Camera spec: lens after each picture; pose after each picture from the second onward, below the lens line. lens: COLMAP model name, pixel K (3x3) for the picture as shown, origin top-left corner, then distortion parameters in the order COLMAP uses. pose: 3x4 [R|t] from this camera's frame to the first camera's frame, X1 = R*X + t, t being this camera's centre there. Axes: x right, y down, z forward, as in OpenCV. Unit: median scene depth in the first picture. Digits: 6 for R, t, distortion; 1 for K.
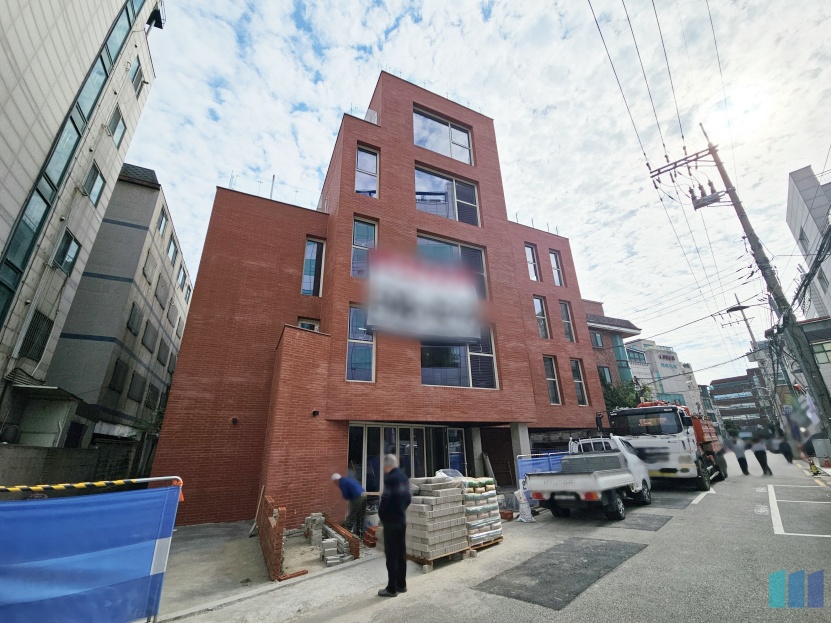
lens RADIAL K [[339.1, 0, 410.2], [0, 339.1, 316.8], [0, 0, 1]] dist [0.002523, -0.002763]
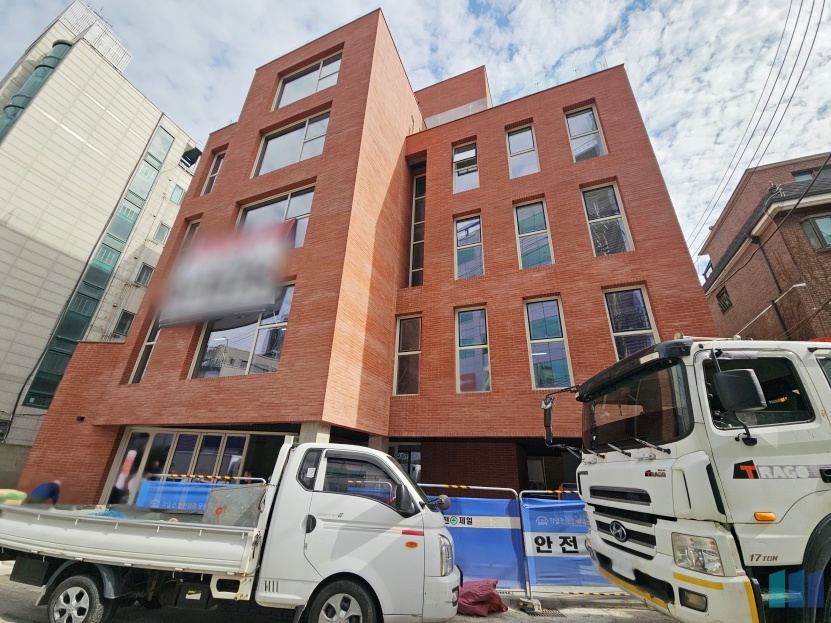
lens RADIAL K [[339.1, 0, 408.5], [0, 339.1, 317.4], [0, 0, 1]] dist [0.002523, -0.002763]
pose [[0.692138, -0.254551, -0.675387, 0.827116], [0.210946, 0.966230, -0.147990, 0.243524], [0.690251, -0.040040, 0.722462, 0.665293]]
